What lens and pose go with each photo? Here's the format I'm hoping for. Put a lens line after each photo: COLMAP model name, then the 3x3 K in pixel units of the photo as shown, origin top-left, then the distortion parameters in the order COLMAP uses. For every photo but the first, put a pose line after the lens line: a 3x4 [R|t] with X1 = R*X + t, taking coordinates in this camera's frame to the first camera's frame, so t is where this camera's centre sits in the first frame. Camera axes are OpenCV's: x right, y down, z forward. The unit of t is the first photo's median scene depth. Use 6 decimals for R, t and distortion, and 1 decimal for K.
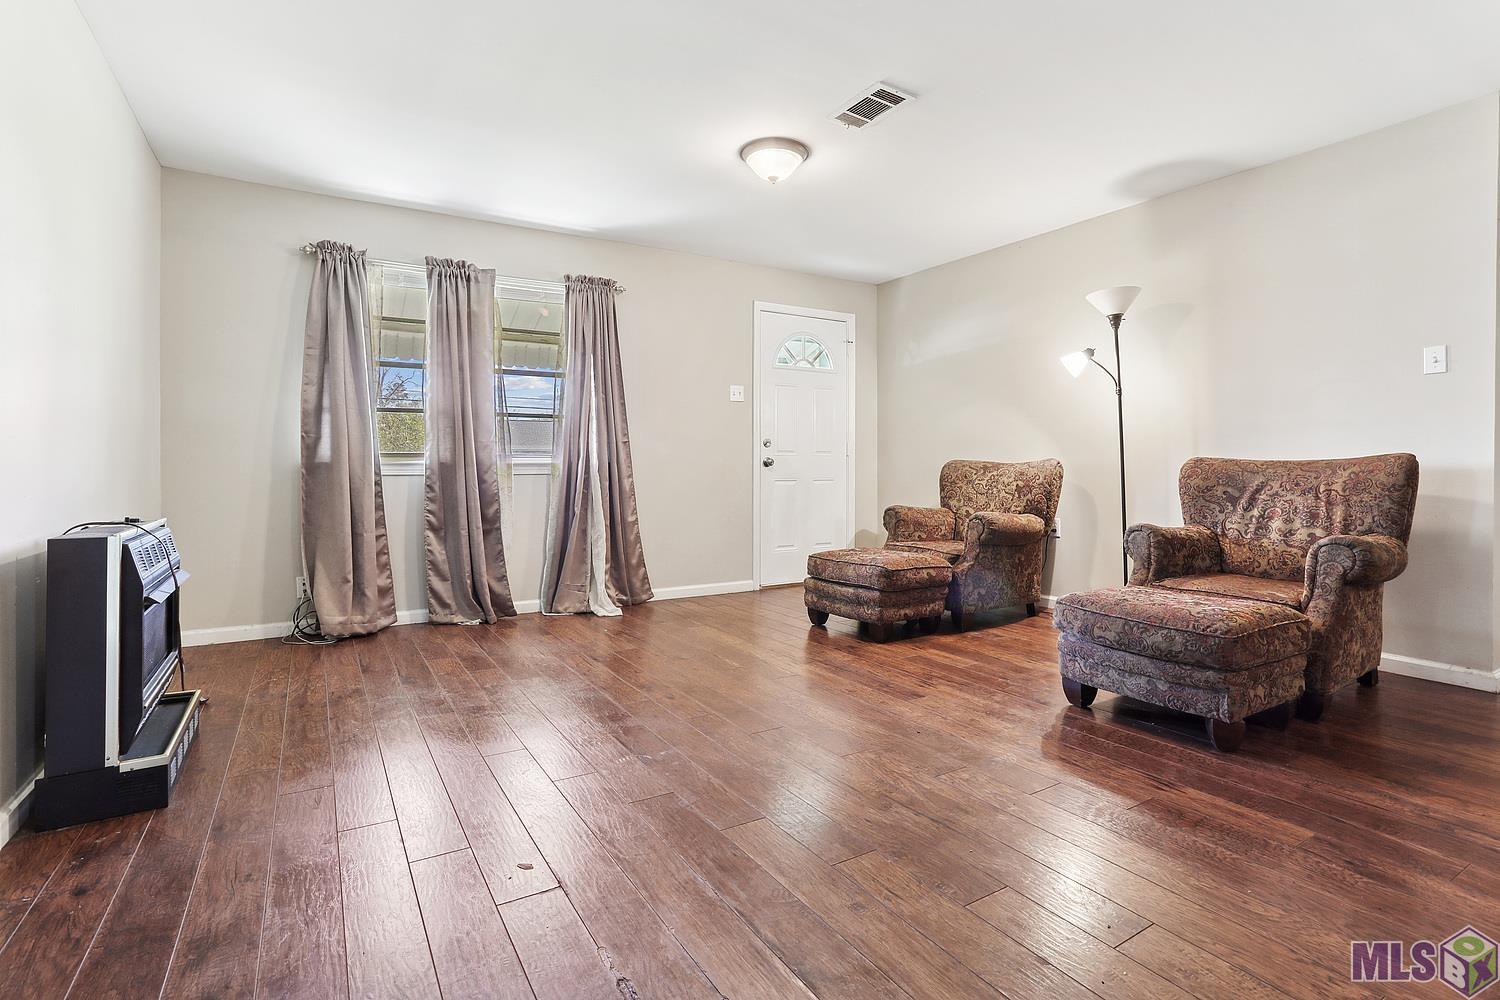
lens RADIAL K [[739.4, 0, 749.4], [0, 739.4, 465.0], [0, 0, 1]] dist [-0.021028, 0.000319]
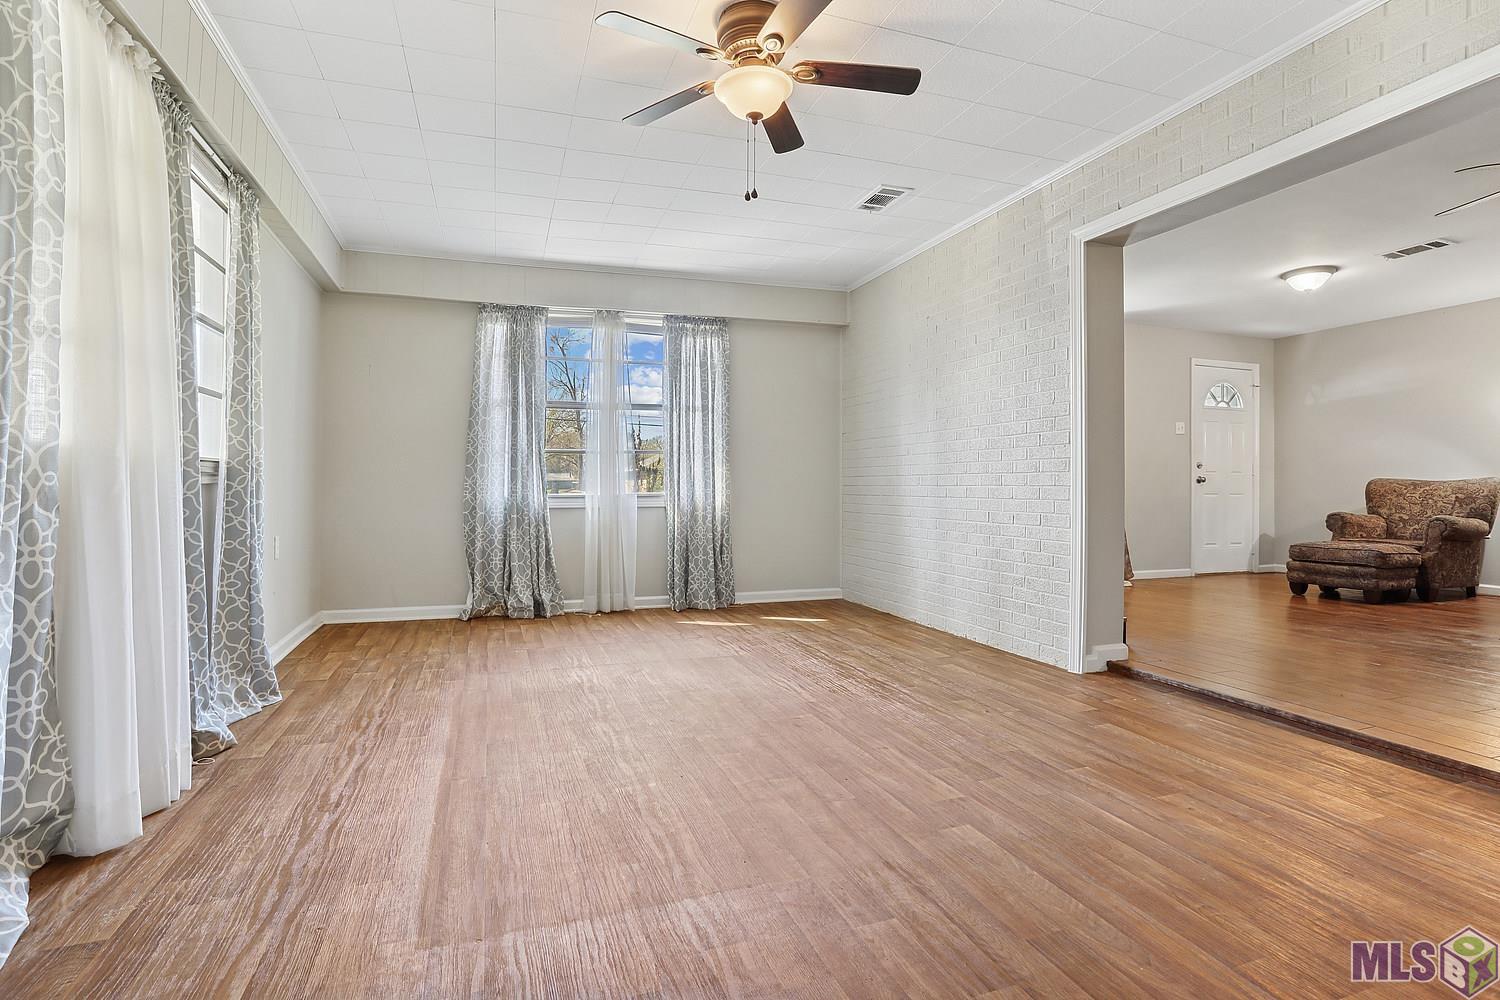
lens RADIAL K [[729.3, 0, 749.8], [0, 729.3, 484.8], [0, 0, 1]] dist [-0.001254, 0.000068]
pose [[0.980334, 0.006062, -0.197250, -0.640697], [-0.006457, 0.999978, -0.001356, 0.015481], [0.197237, 0.002603, 0.980352, -0.552116]]
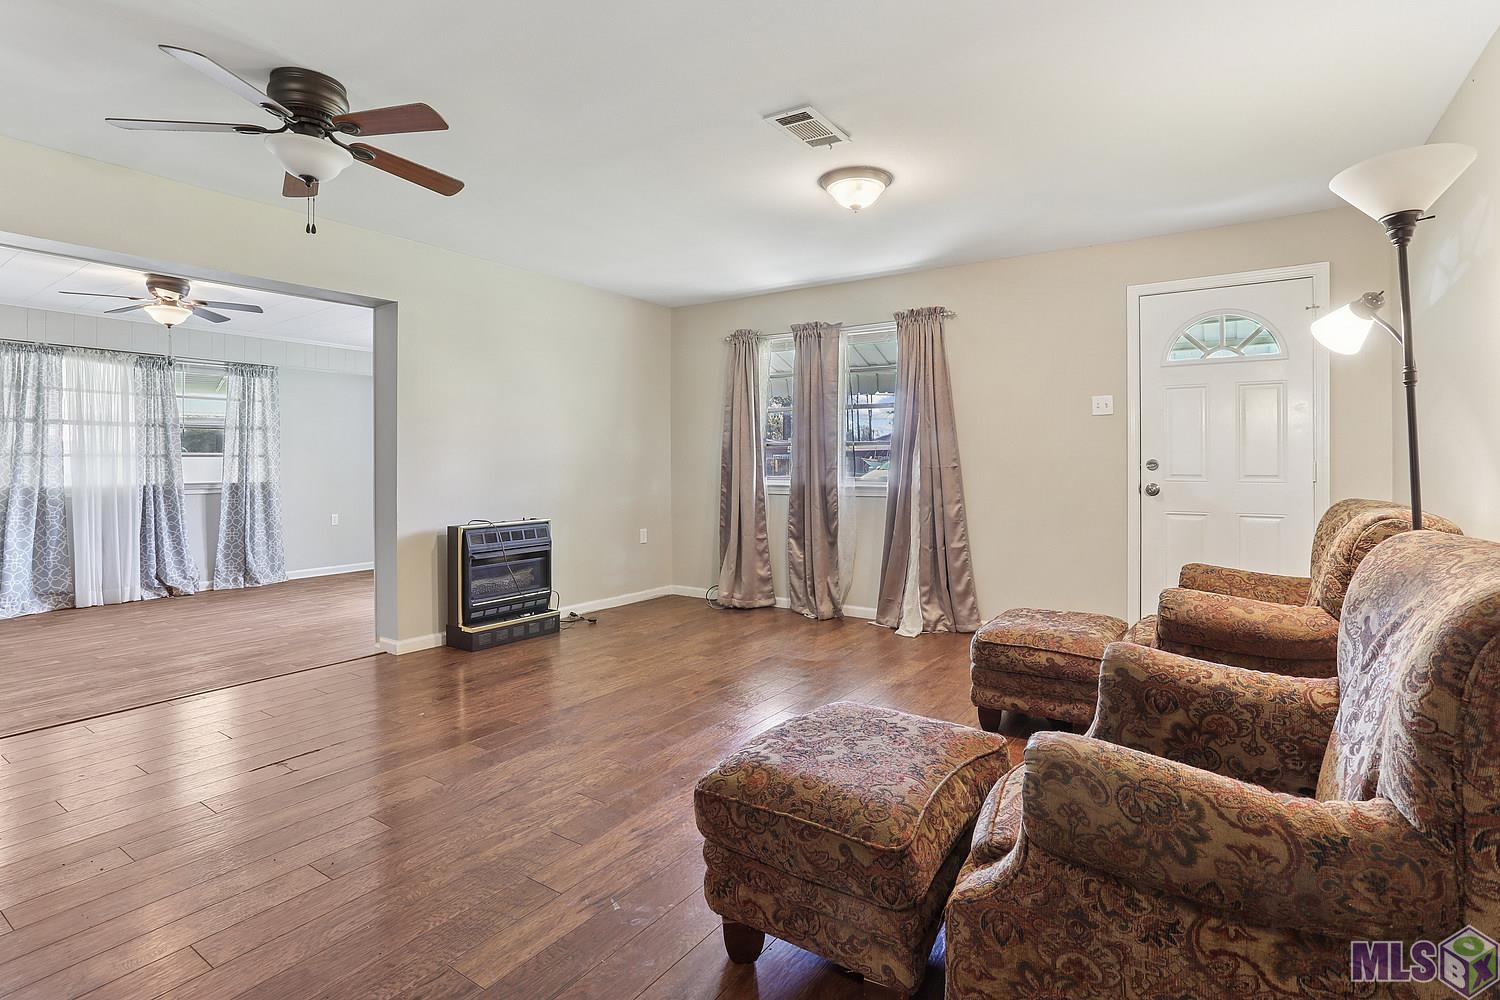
lens RADIAL K [[739.4, 0, 749.4], [0, 739.4, 465.0], [0, 0, 1]] dist [-0.021028, 0.000319]
pose [[0.413311, 0.000534, -0.910590, 0.690974], [0.006350, 0.999974, 0.003469, -0.042878], [0.910568, -0.007216, 0.413296, 0.385126]]
